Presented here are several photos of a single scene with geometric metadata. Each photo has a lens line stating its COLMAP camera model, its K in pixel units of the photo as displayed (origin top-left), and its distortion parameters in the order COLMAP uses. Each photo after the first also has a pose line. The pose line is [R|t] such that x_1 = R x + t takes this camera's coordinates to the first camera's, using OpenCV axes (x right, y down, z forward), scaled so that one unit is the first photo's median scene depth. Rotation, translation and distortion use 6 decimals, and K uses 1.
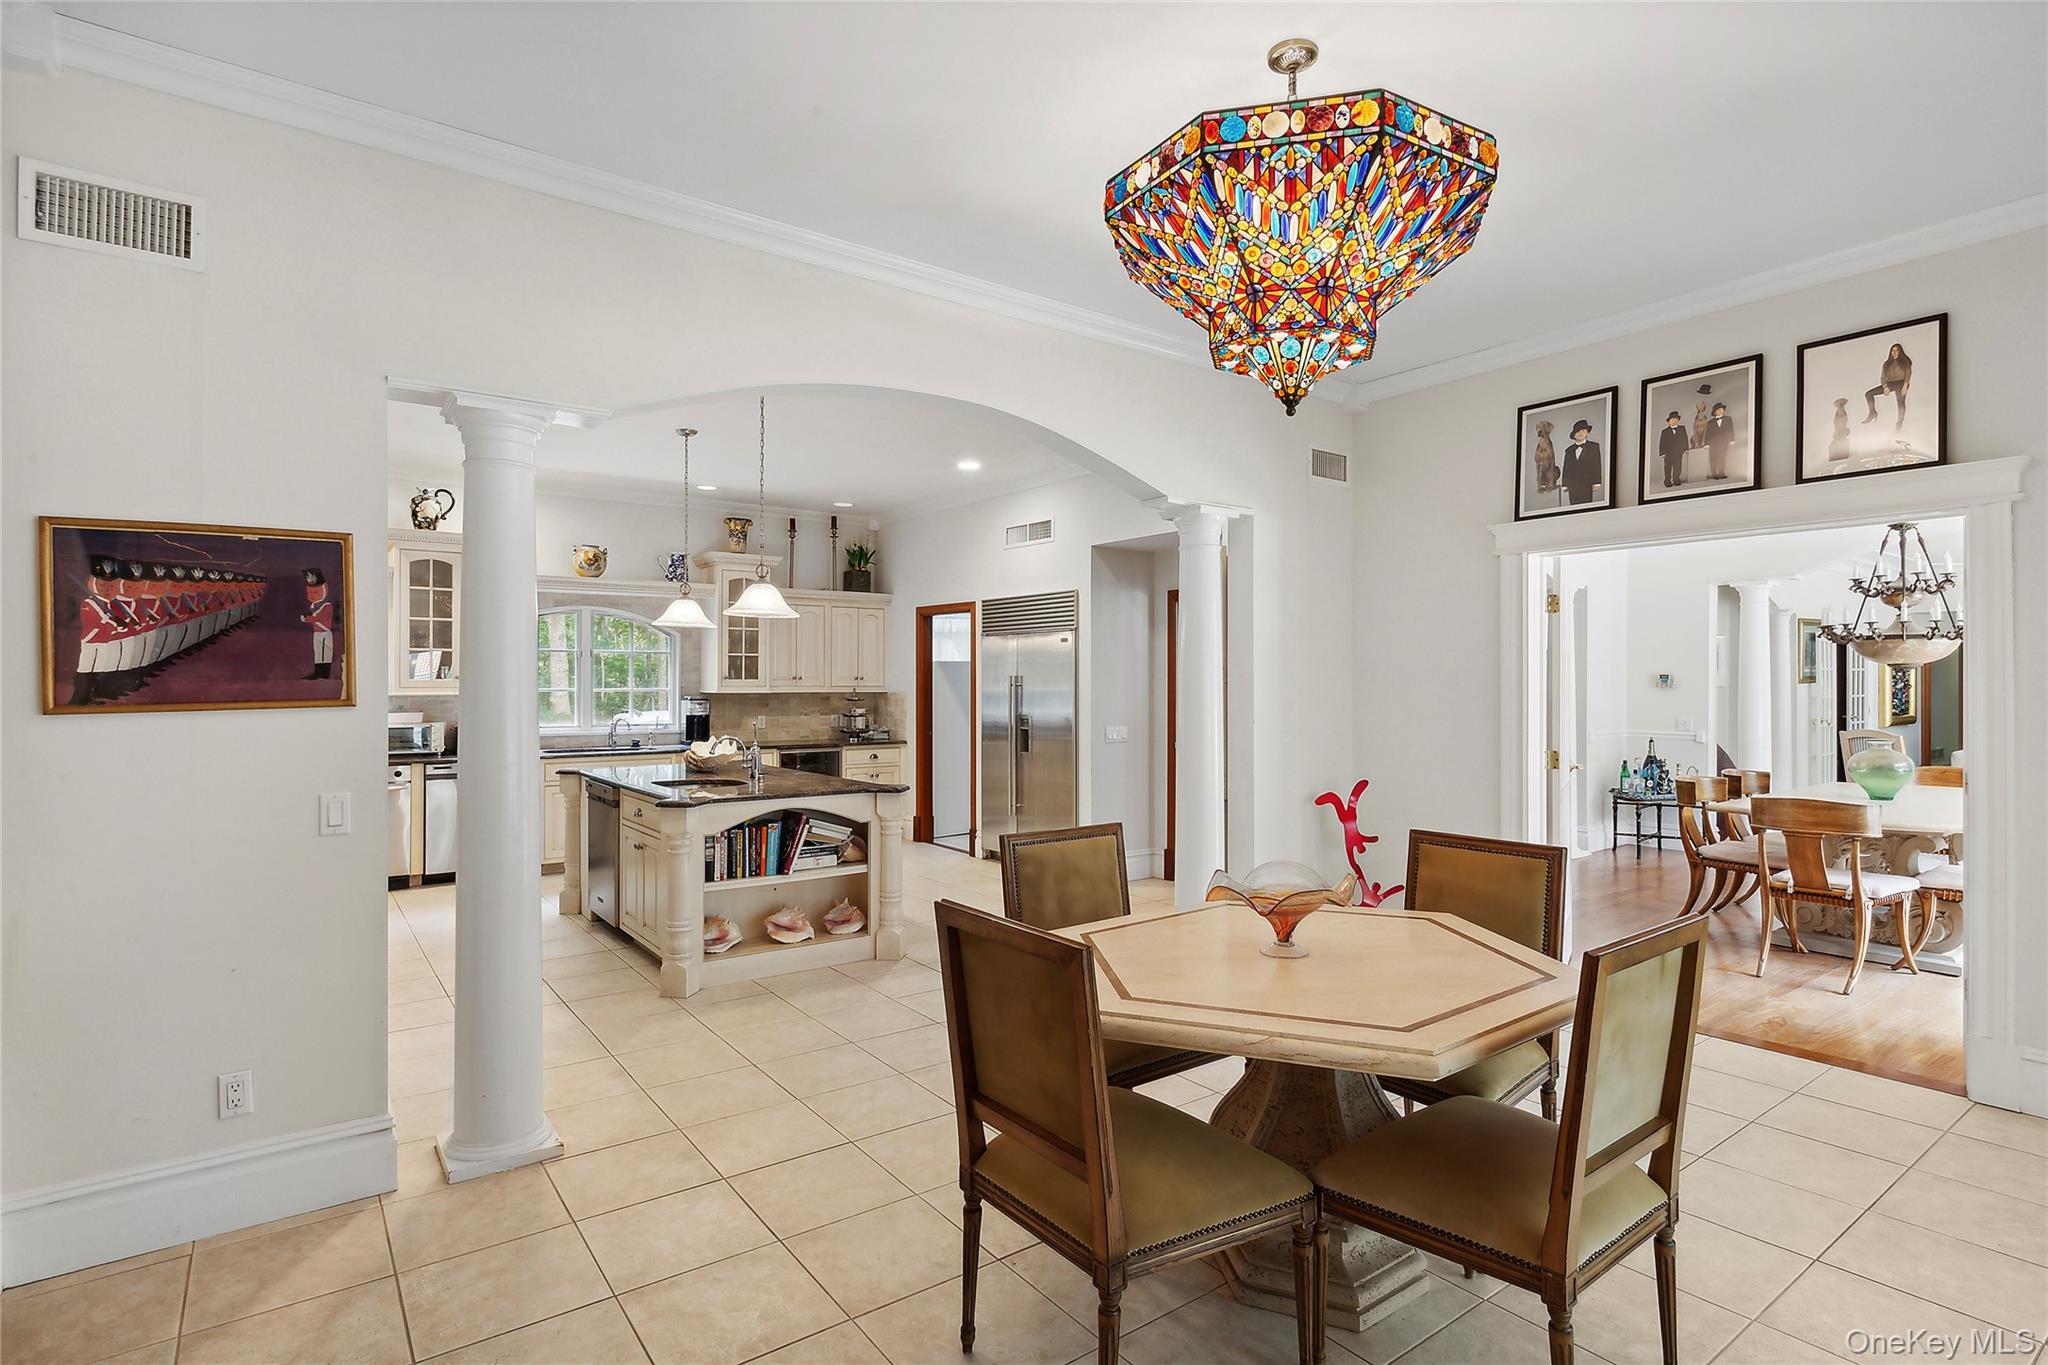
lens RADIAL K [[1030.6, 0, 1027.5], [0, 1030.6, 682.8], [0, 0, 1]] dist [-0.000422, -0.000146]
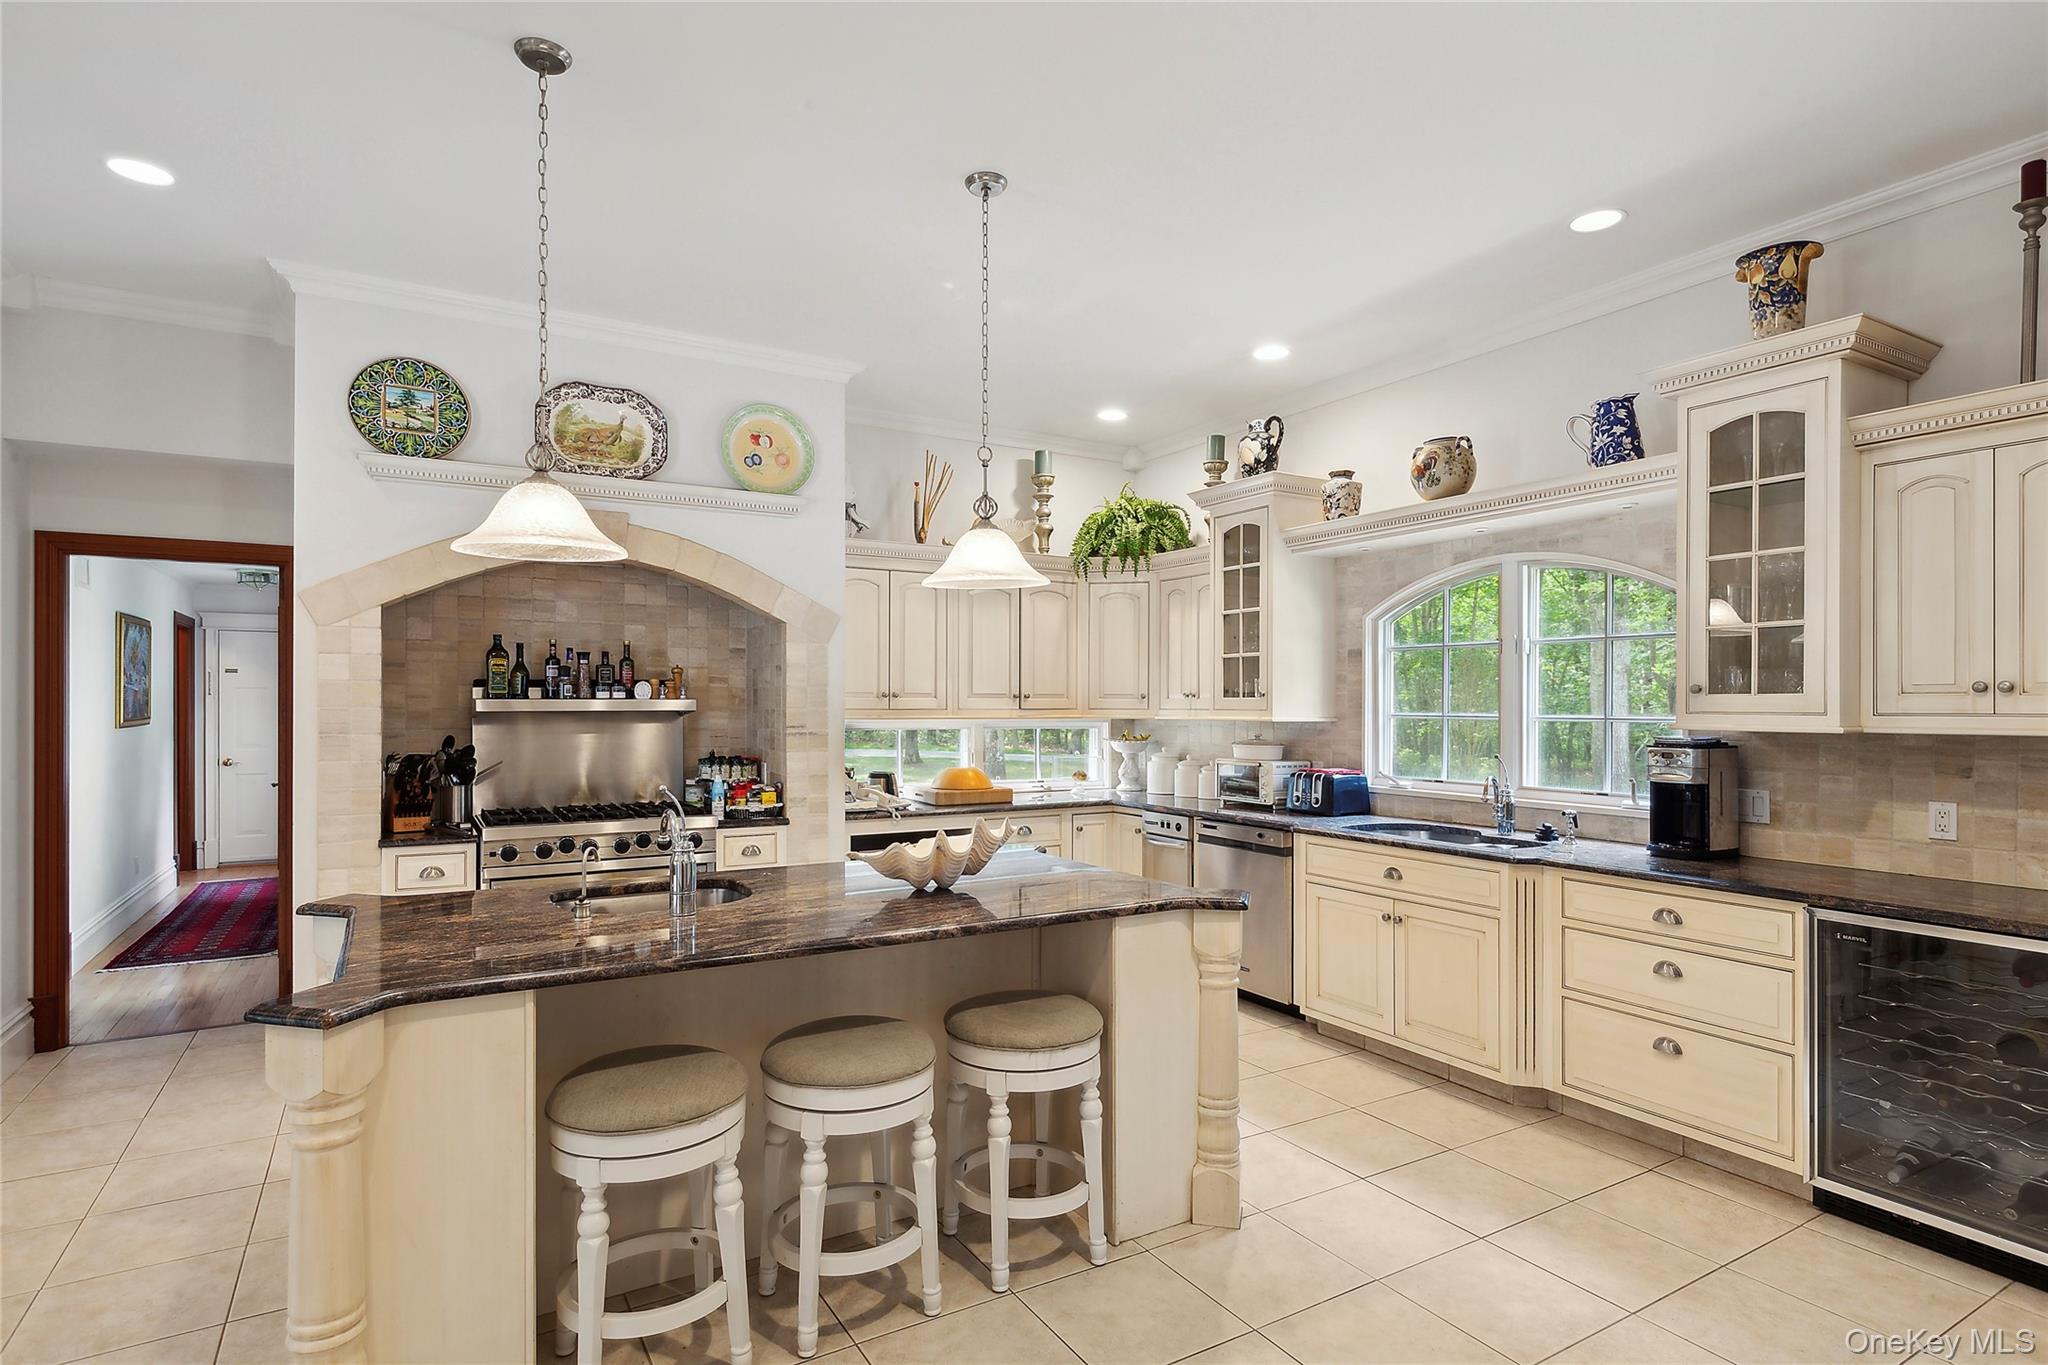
lens RADIAL K [[1030.6, 0, 1022.1], [0, 1030.6, 695.8], [0, 0, 1]] dist [-0.000422, -0.000146]
pose [[-0.104219, -0.004913, -0.994542, 0.120677], [-0.002192, 0.999987, -0.004710, -0.000273], [0.994552, 0.001689, -0.104228, 0.848282]]
